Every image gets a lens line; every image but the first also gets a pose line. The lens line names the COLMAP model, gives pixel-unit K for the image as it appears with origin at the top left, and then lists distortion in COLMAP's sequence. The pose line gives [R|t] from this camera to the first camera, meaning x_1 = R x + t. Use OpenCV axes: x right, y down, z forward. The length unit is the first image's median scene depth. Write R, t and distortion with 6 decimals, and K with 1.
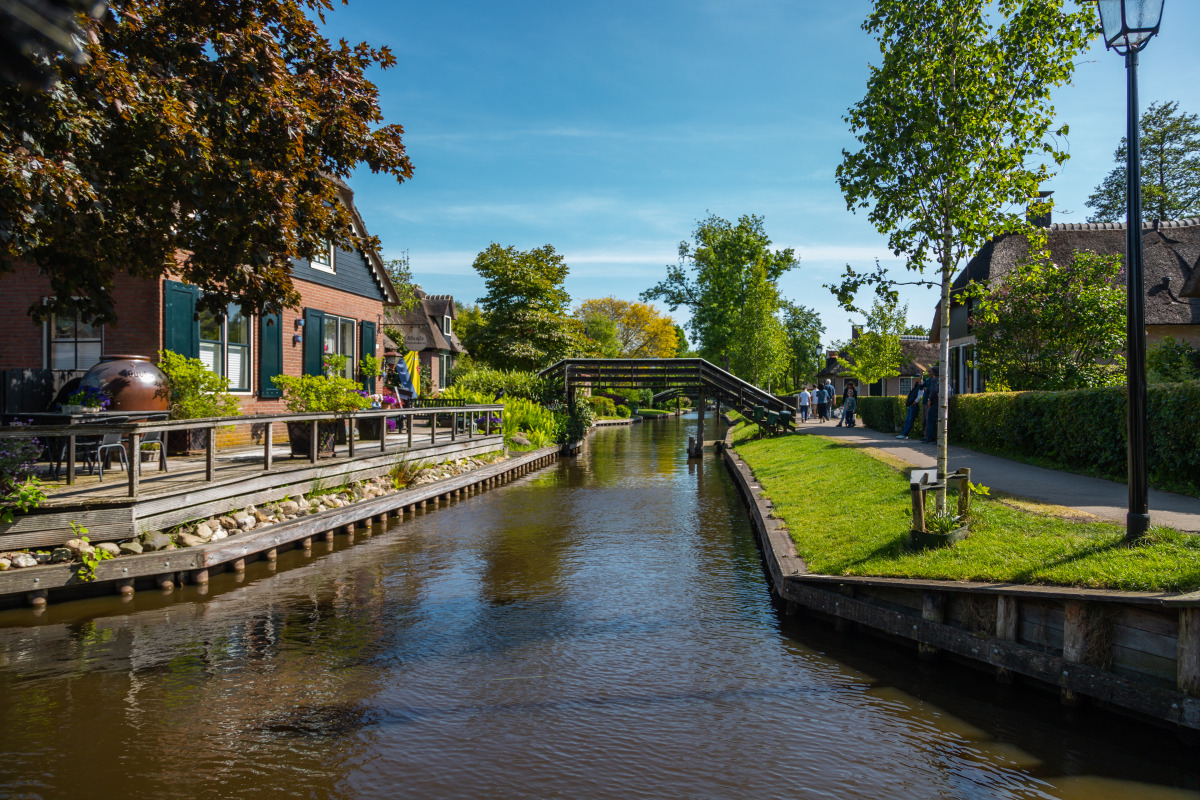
lens RADIAL K [[765.7, 0, 626.4], [0, 765.7, 398.7], [0, 0, 1]] dist [0.001092, 0.002685]
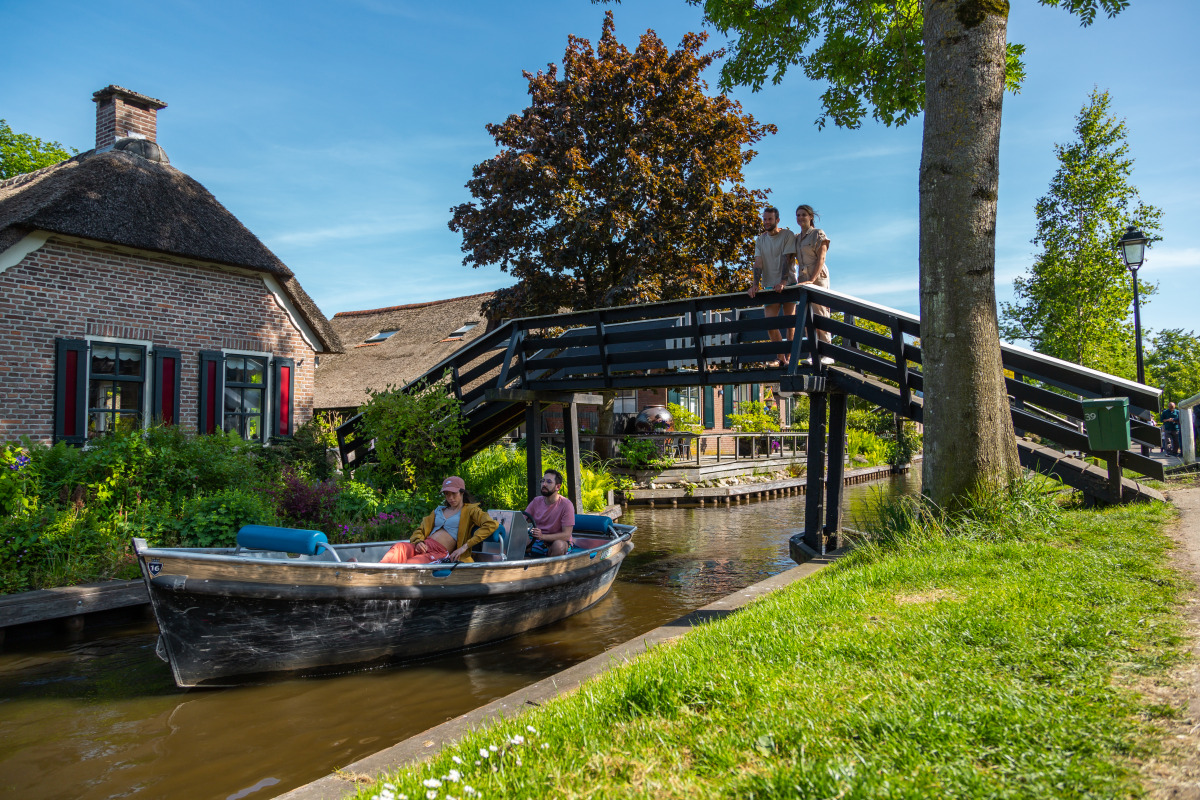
lens RADIAL K [[765.7, 0, 626.4], [0, 765.7, 398.7], [0, 0, 1]] dist [0.001092, 0.002685]
pose [[0.912424, -0.027992, -0.408287, 0.082677], [0.006486, 0.998522, -0.053964, 0.032766], [0.409194, 0.046590, 0.911257, -0.826937]]
